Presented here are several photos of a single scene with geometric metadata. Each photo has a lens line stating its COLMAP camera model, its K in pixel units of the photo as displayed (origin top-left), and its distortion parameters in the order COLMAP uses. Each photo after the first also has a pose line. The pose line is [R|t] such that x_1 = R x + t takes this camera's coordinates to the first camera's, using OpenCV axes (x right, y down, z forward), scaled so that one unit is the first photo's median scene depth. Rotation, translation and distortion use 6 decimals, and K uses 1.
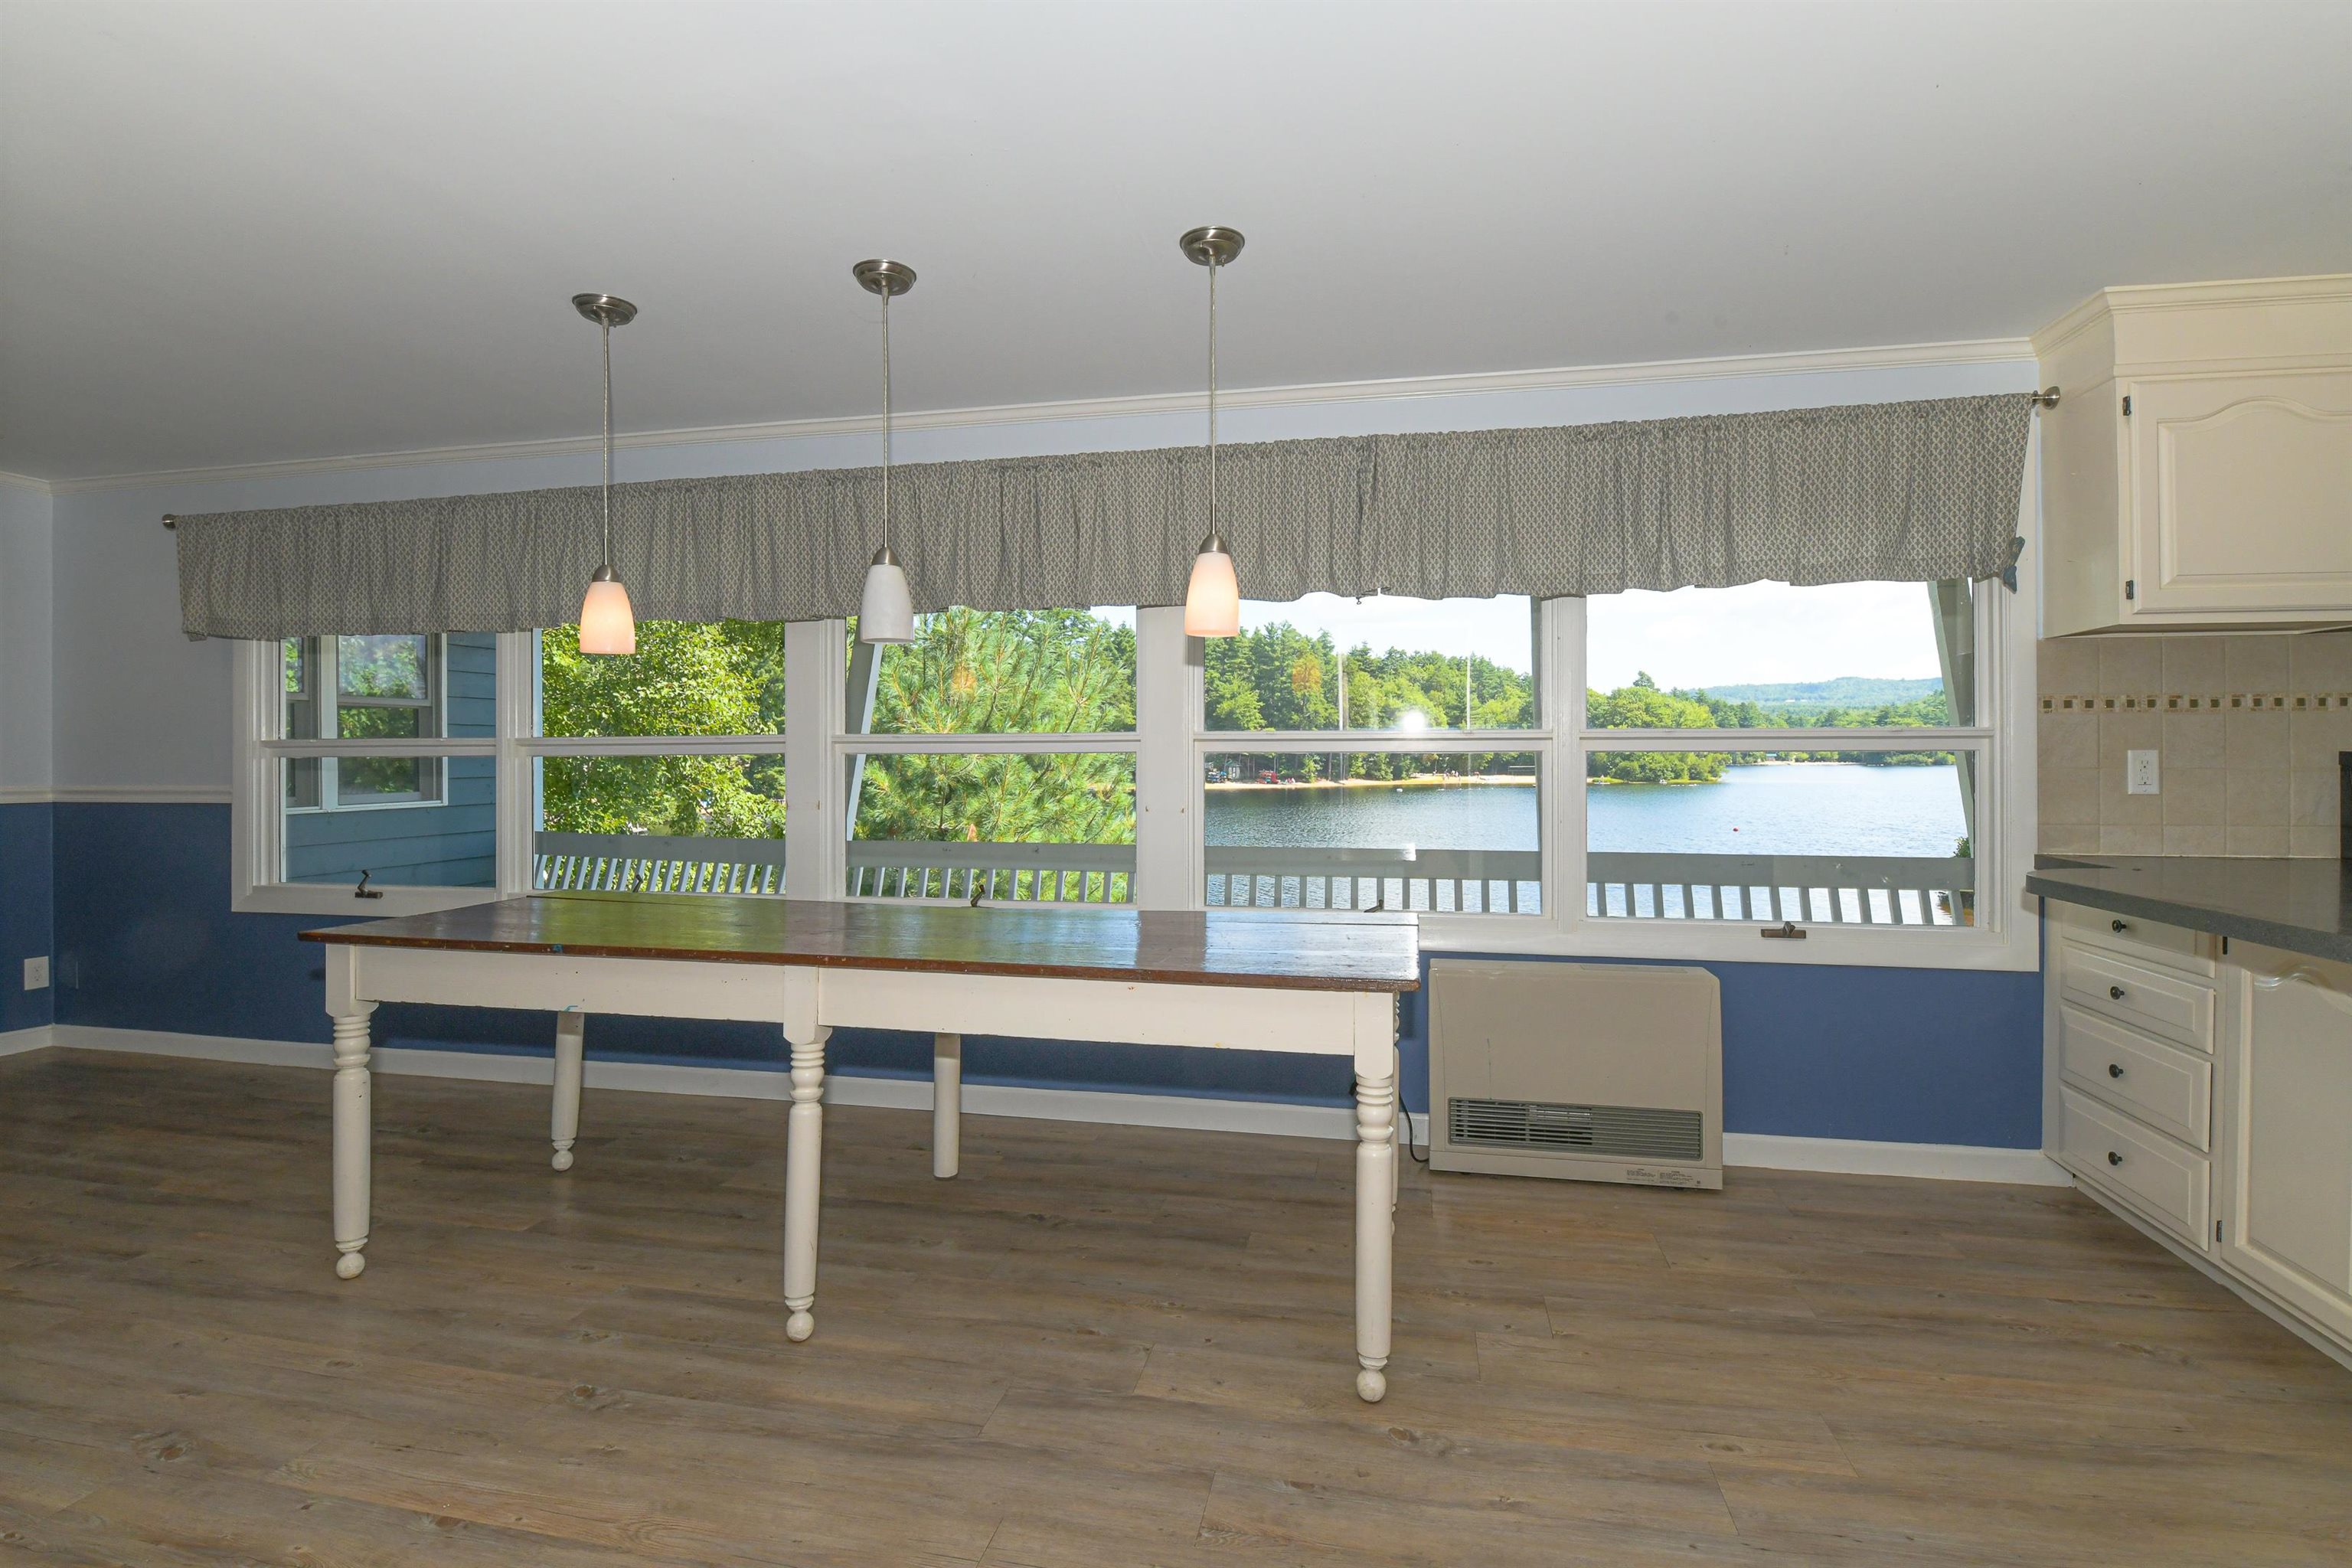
lens RADIAL K [[1088.7, 0, 1180.8], [0, 1088.7, 745.6], [0, 0, 1]] dist [-0.003937, -0.009279]
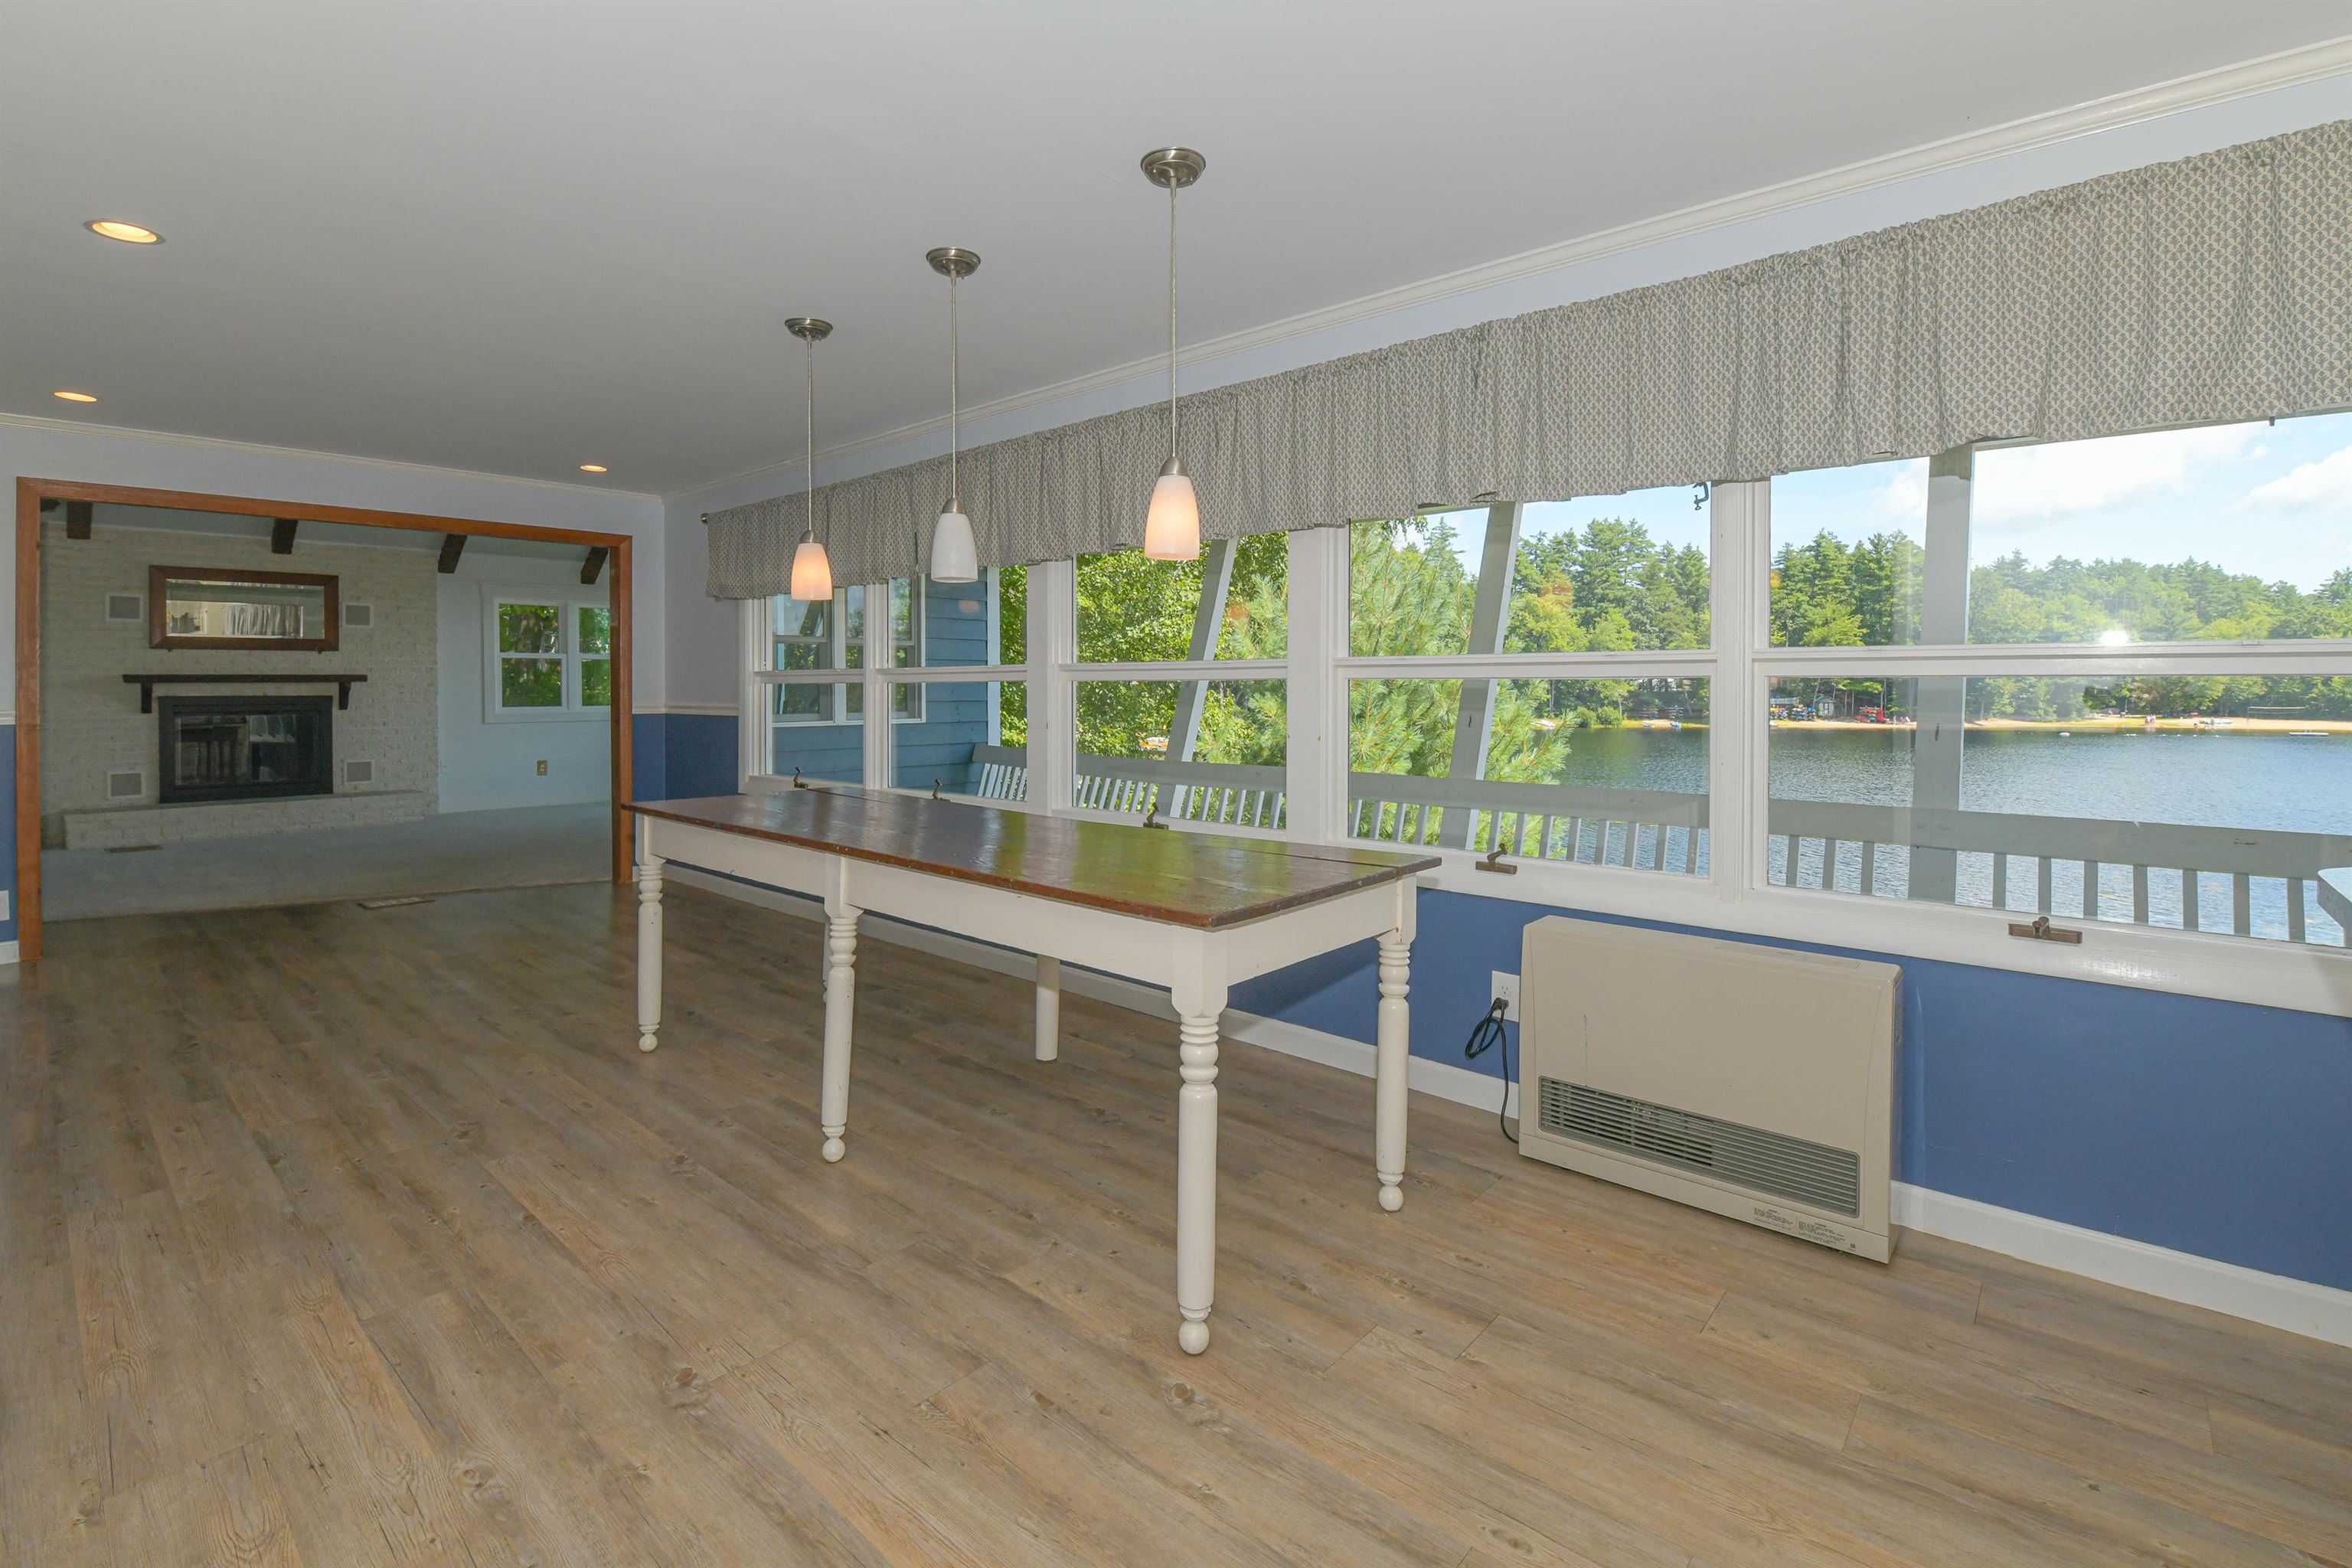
lens RADIAL K [[1056.6, 0, 1167.0], [0, 1056.6, 686.9], [0, 0, 1]] dist [-0.002857, -0.007702]
pose [[0.866971, 0.004279, -0.498340, 0.453564], [-0.000526, 0.999970, 0.007671, 0.008516], [0.498358, -0.006389, 0.866948, 0.139681]]
